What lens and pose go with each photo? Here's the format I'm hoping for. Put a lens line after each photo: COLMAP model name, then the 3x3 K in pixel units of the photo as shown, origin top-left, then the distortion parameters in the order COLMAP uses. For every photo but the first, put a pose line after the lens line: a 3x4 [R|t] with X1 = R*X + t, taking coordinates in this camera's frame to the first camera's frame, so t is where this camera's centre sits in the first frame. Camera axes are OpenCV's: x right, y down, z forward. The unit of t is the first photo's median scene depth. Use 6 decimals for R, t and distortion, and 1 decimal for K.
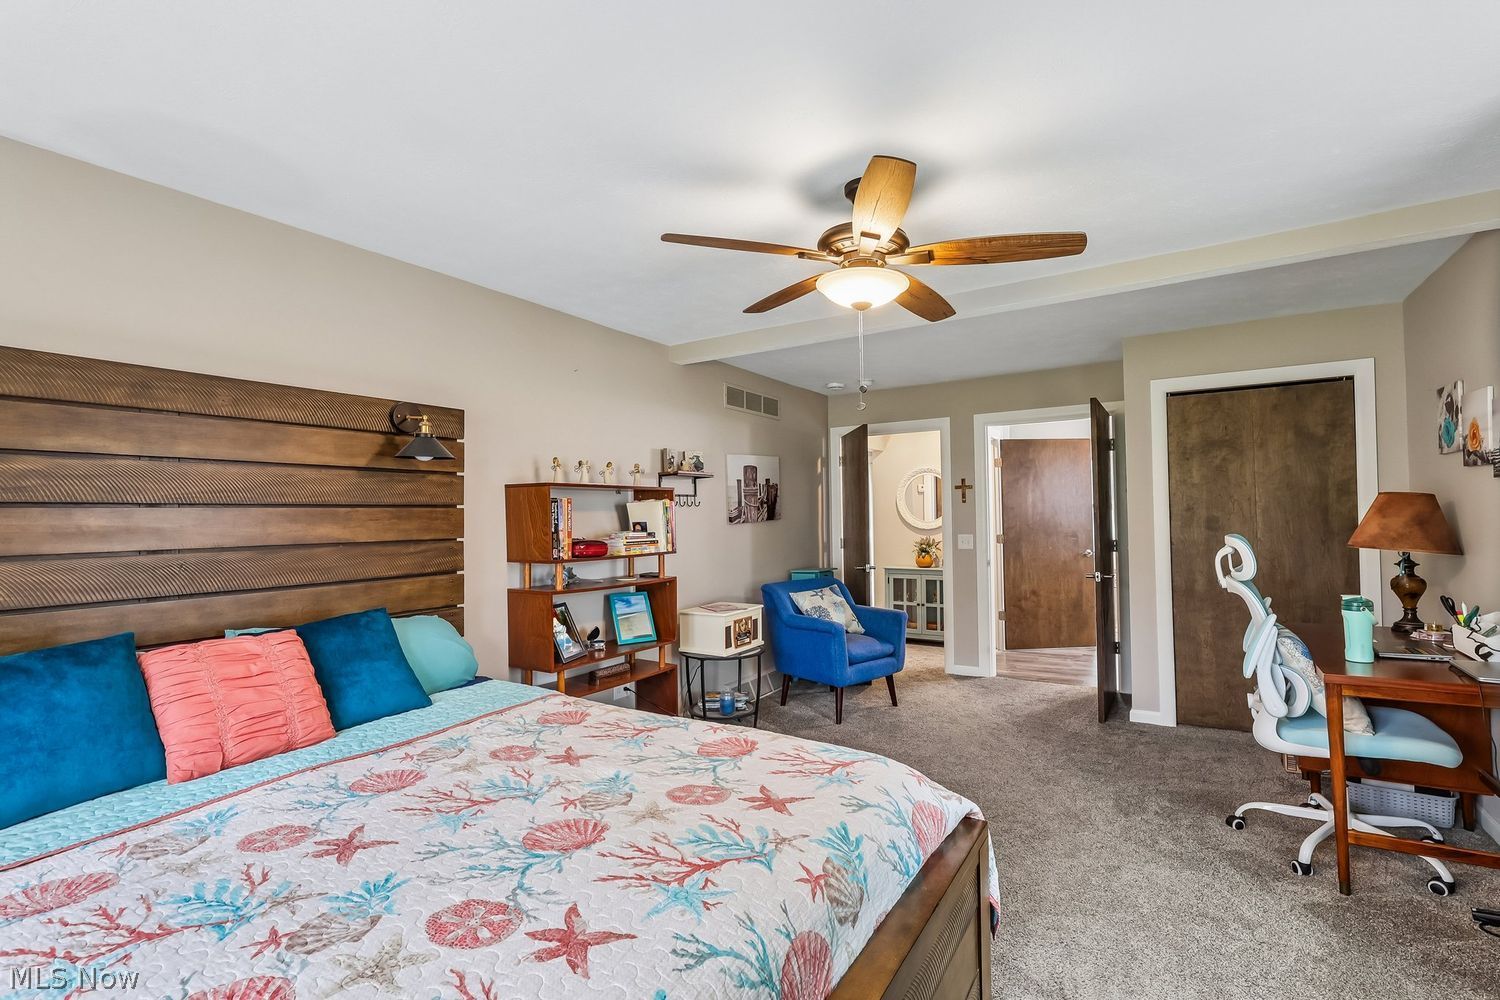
lens RADIAL K [[700.5, 0, 737.5], [0, 700.5, 494.9], [0, 0, 1]] dist [-0.004752, 0.001163]
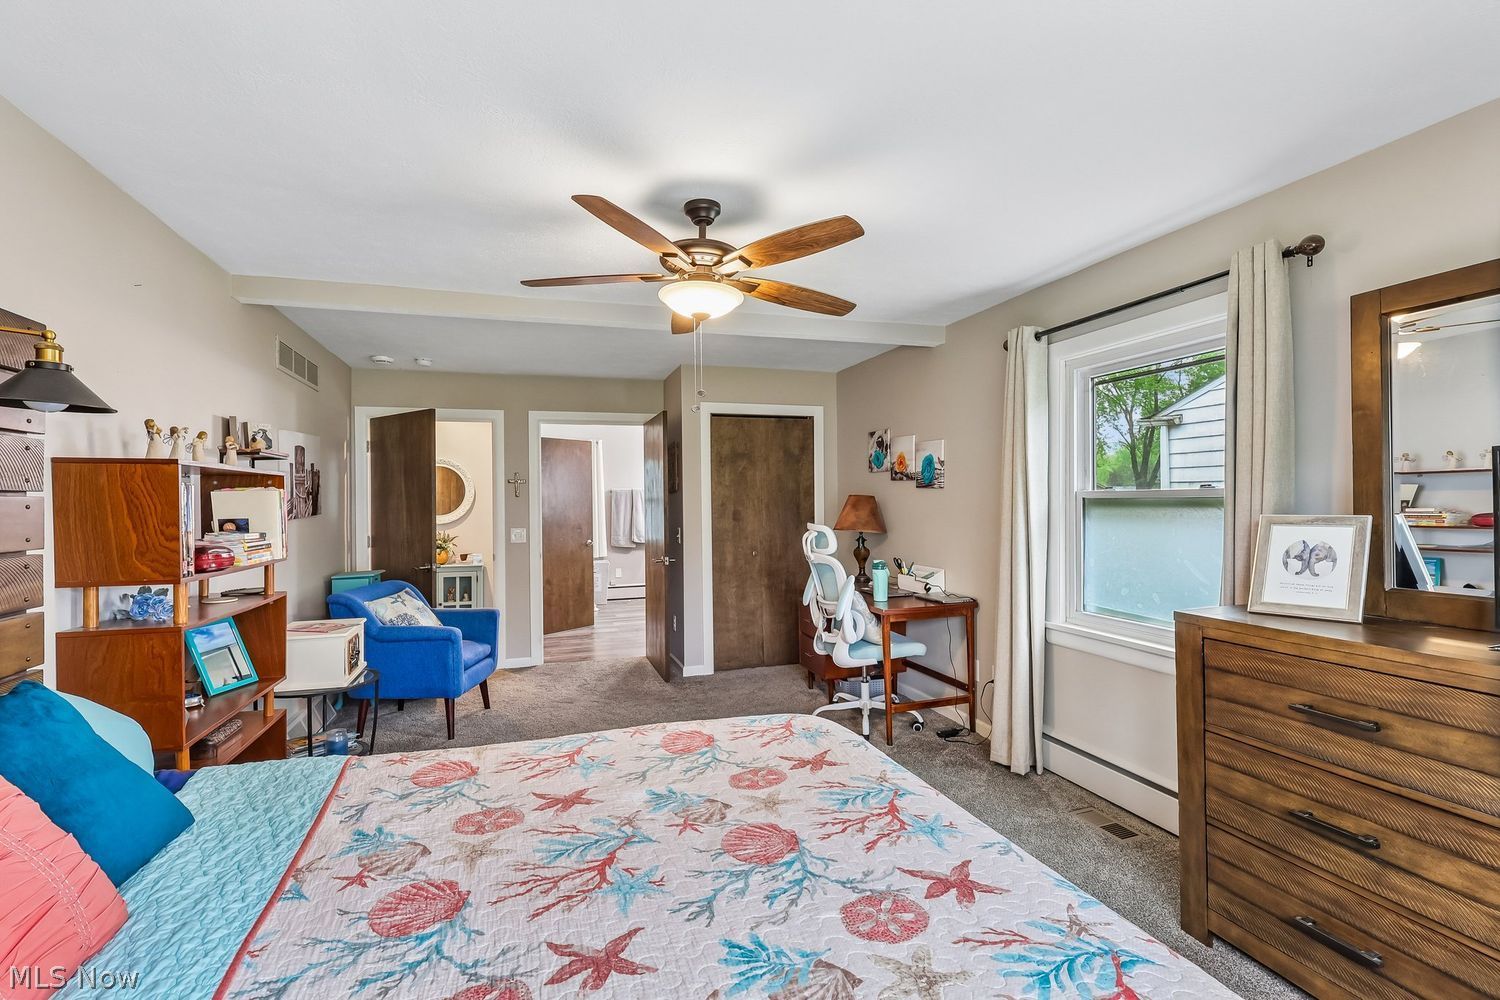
lens RADIAL K [[700.5, 0, 753.2], [0, 700.5, 498.6], [0, 0, 1]] dist [-0.004752, 0.001163]
pose [[0.631409, 0.012093, 0.775356, -0.488586], [-0.023126, 0.999727, 0.003240, 0.005066], [-0.775105, -0.019976, 0.631517, 0.199488]]
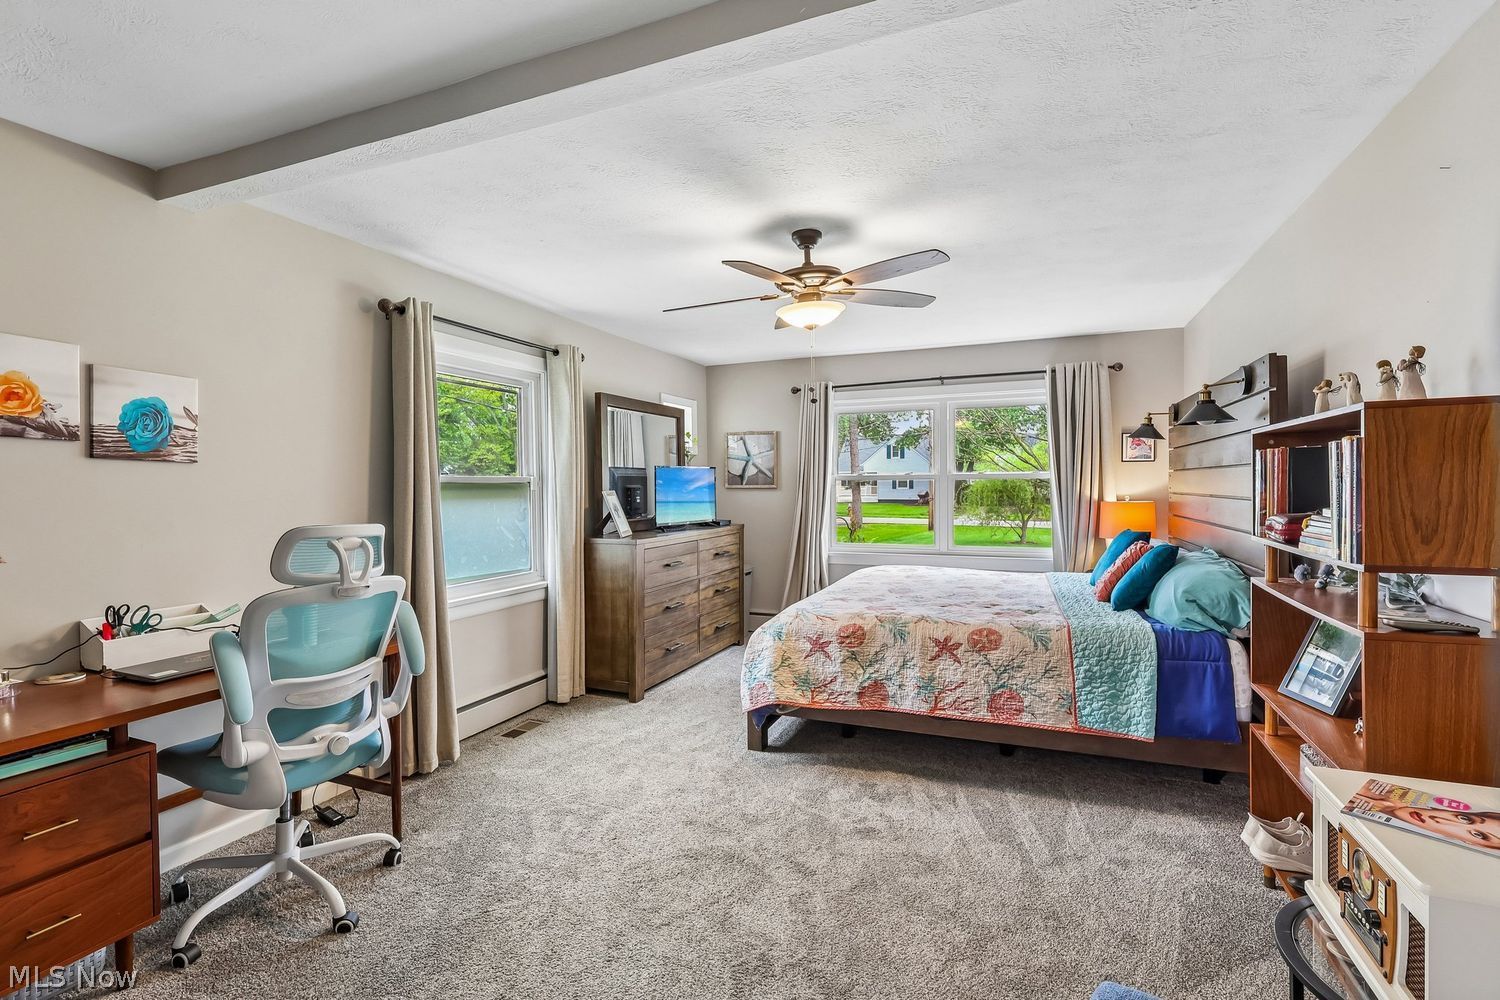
lens RADIAL K [[700.5, 0, 730.2], [0, 700.5, 495.8], [0, 0, 1]] dist [-0.004752, 0.001163]
pose [[-0.988253, 0.027204, -0.150386, 0.422575], [0.029015, 0.999530, -0.009859, 0.048290], [0.150048, -0.014107, -0.988578, 1.821282]]
